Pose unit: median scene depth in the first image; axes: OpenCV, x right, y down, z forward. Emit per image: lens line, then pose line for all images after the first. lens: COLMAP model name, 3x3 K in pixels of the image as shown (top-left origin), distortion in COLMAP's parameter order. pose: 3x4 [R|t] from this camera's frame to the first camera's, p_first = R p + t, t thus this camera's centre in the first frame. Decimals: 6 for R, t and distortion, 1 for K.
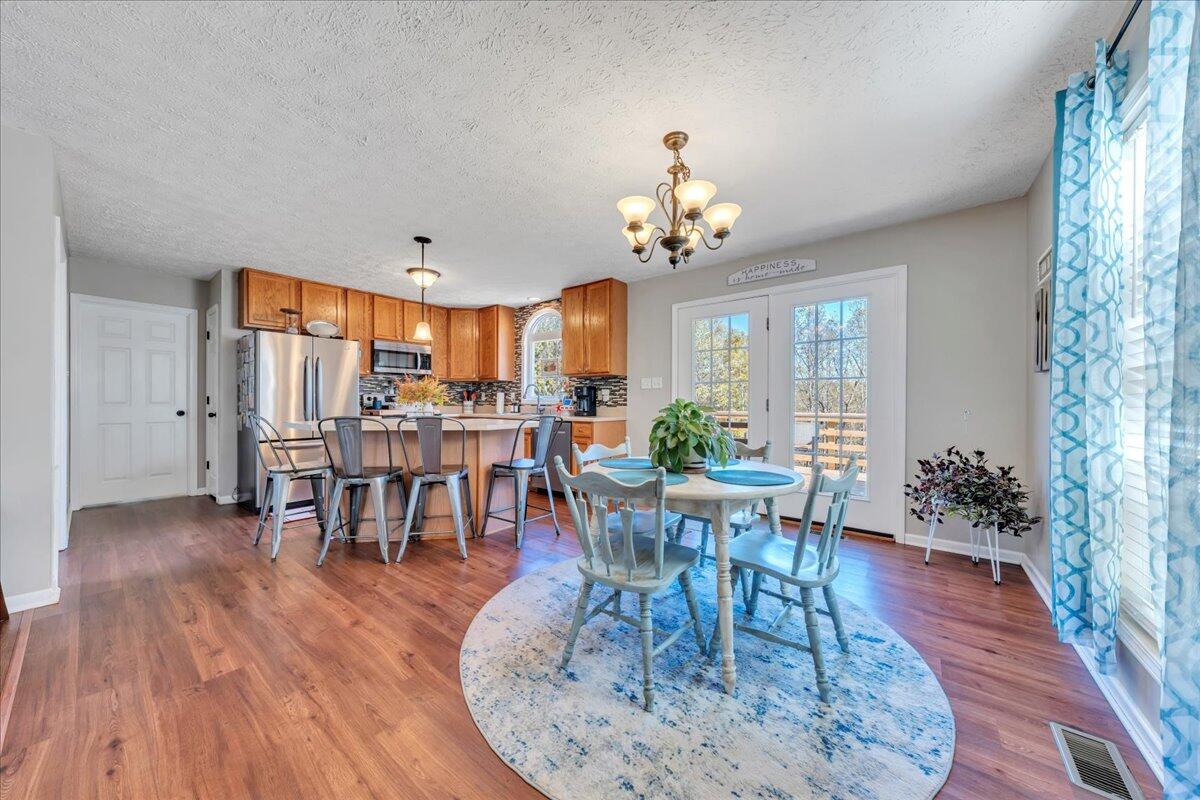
lens RADIAL K [[402.5, 0, 598.2], [0, 402.5, 401.9], [0, 0, 1]] dist [-0.000918, -0.000026]
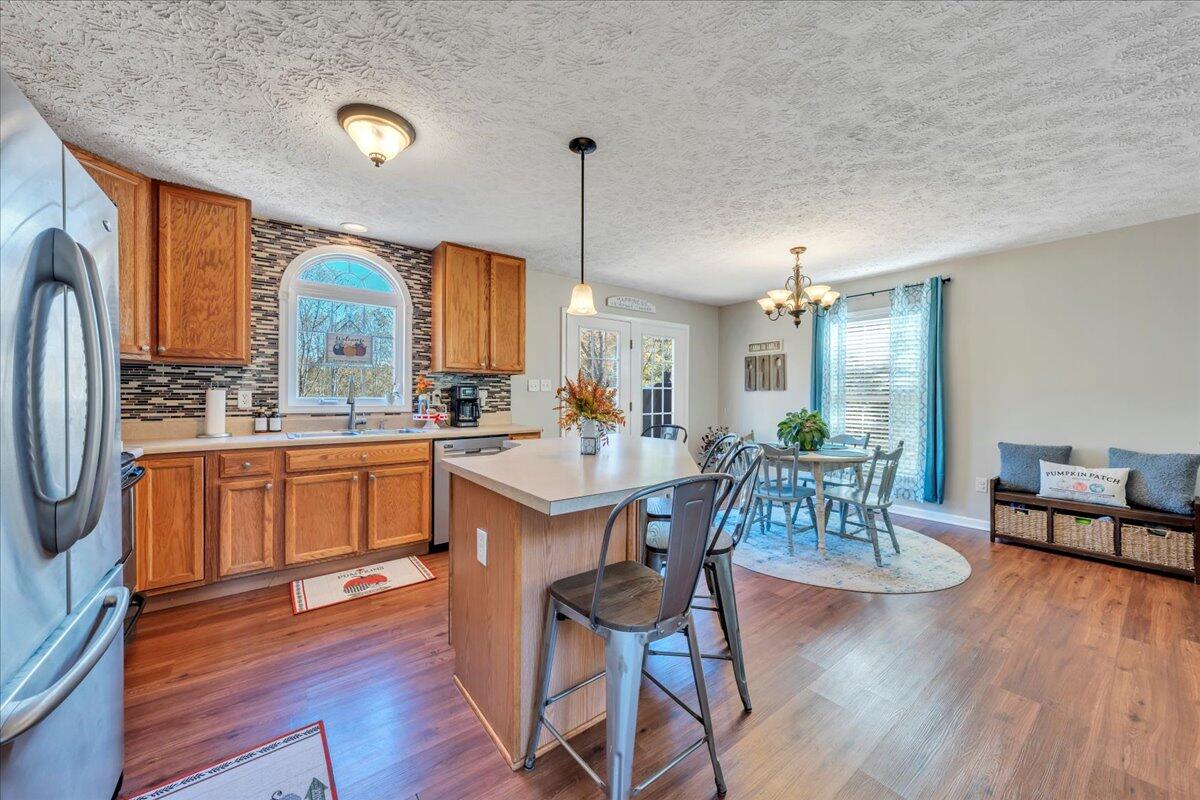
lens RADIAL K [[433.1, 0, 591.5], [0, 433.1, 394.7], [0, 0, 1]] dist [0.000161, 0.000124]
pose [[0.253647, -0.003358, 0.967291, -0.753708], [-0.005914, 0.999970, 0.005022, -0.029062], [-0.967279, -0.006994, 0.253619, 0.591462]]
